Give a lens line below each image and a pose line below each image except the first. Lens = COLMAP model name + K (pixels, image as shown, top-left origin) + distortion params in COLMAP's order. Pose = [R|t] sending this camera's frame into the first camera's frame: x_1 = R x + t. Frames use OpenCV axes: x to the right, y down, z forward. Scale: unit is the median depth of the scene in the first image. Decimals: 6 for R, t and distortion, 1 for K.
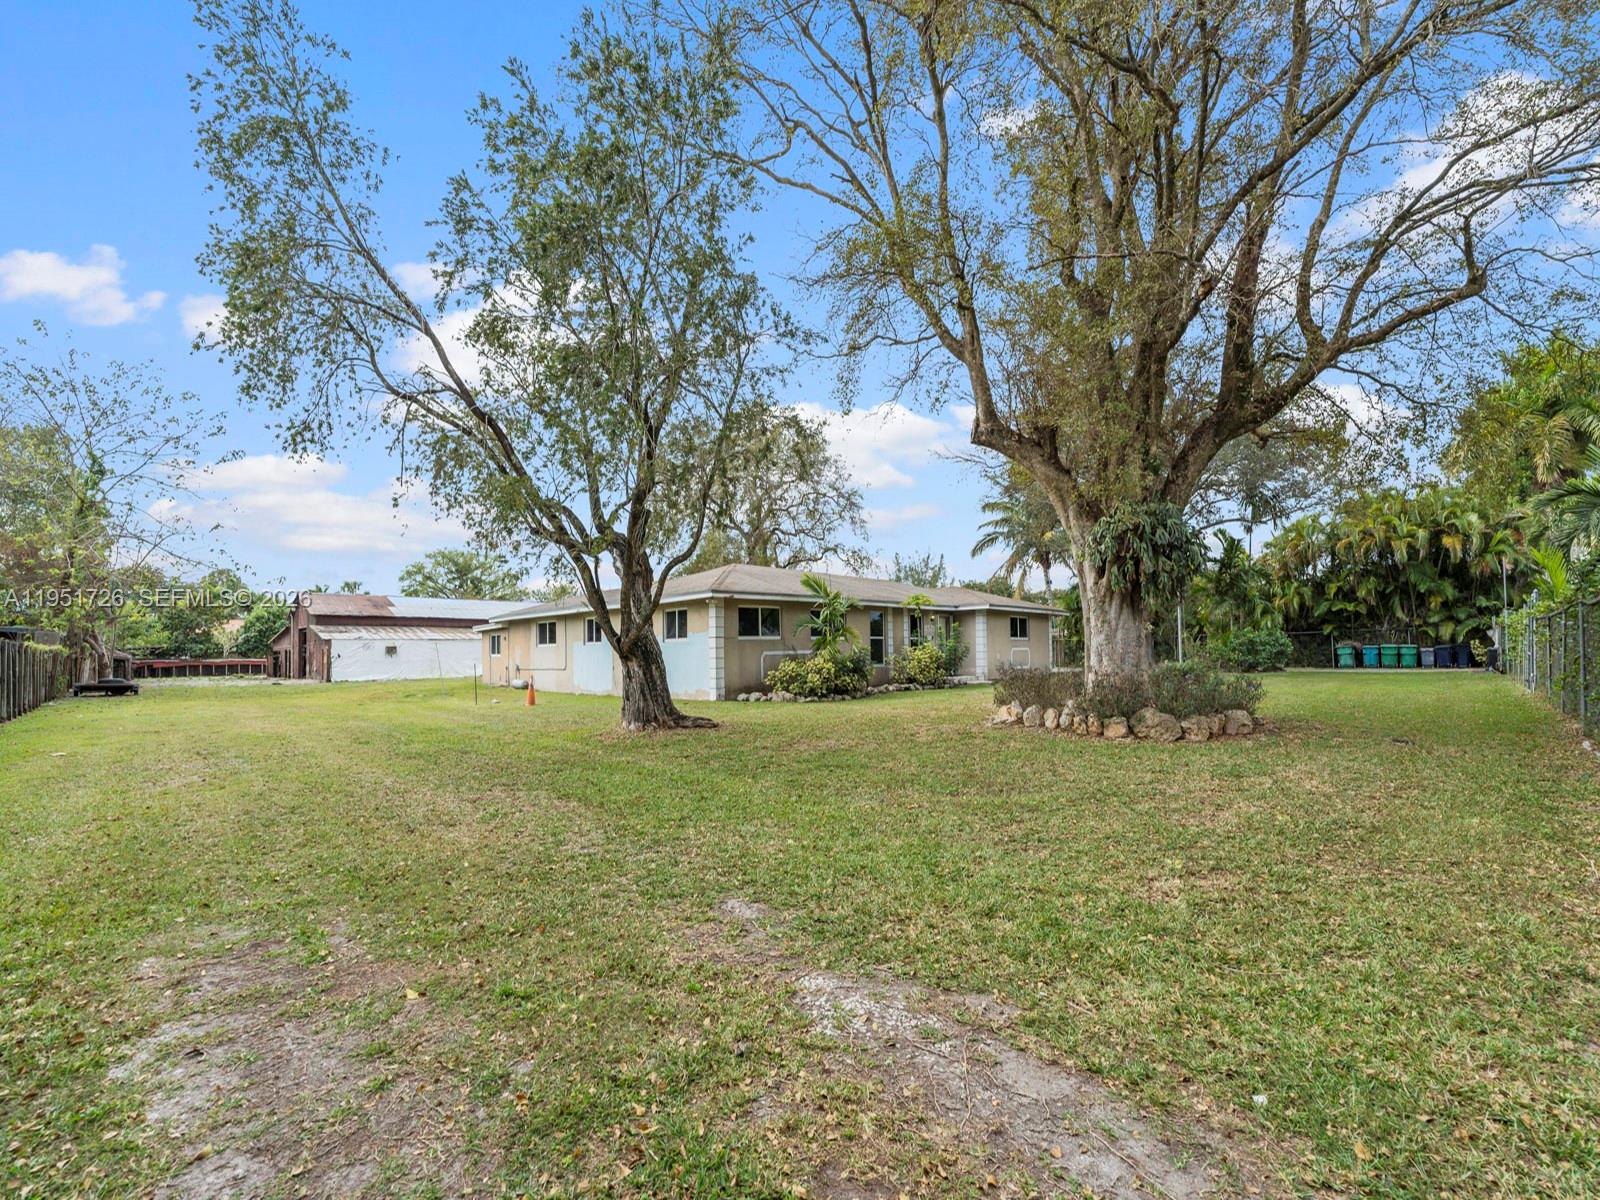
lens RADIAL K [[651.4, 0, 801.5], [0, 651.4, 622.8], [0, 0, 1]] dist [0.000918, 0.000074]
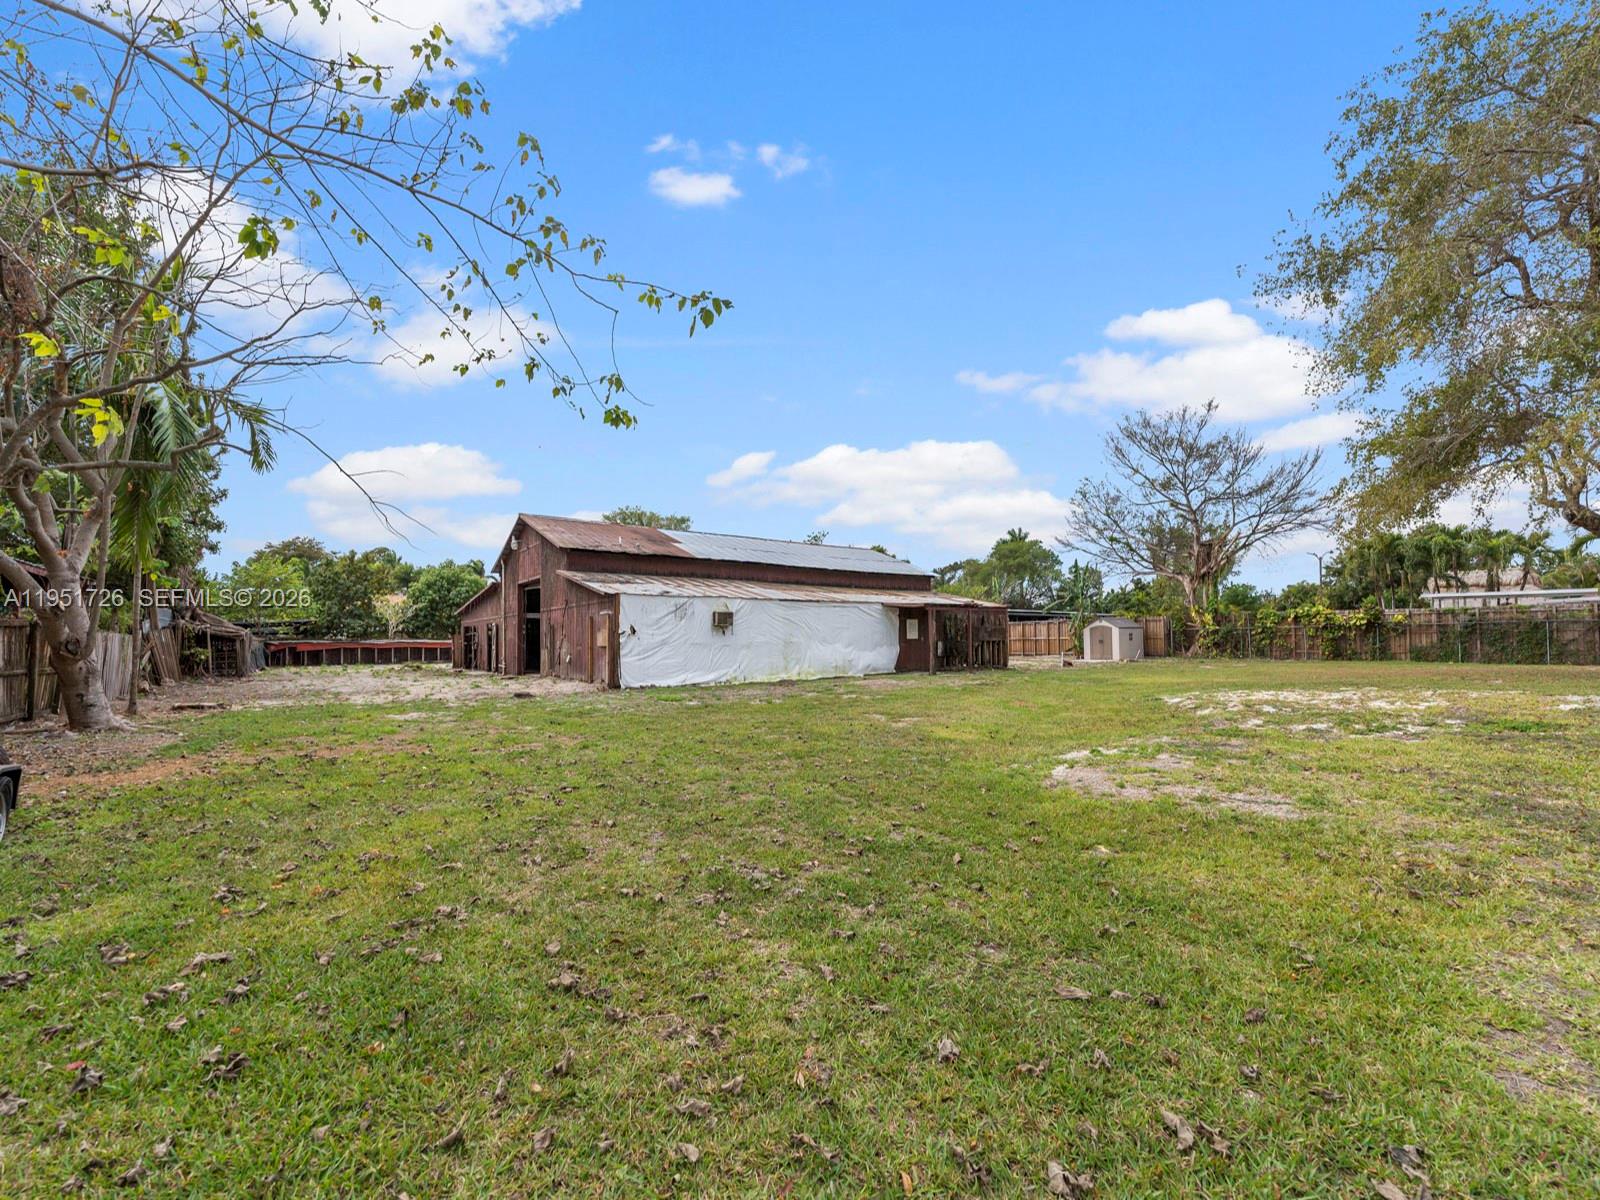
lens RADIAL K [[651.4, 0, 801.5], [0, 651.4, 622.8], [0, 0, 1]] dist [0.000918, 0.000074]
pose [[0.989232, 0.006067, -0.146231, -0.395183], [-0.003878, 0.999876, 0.015252, 0.028451], [0.146305, -0.014521, 0.989133, 0.425669]]
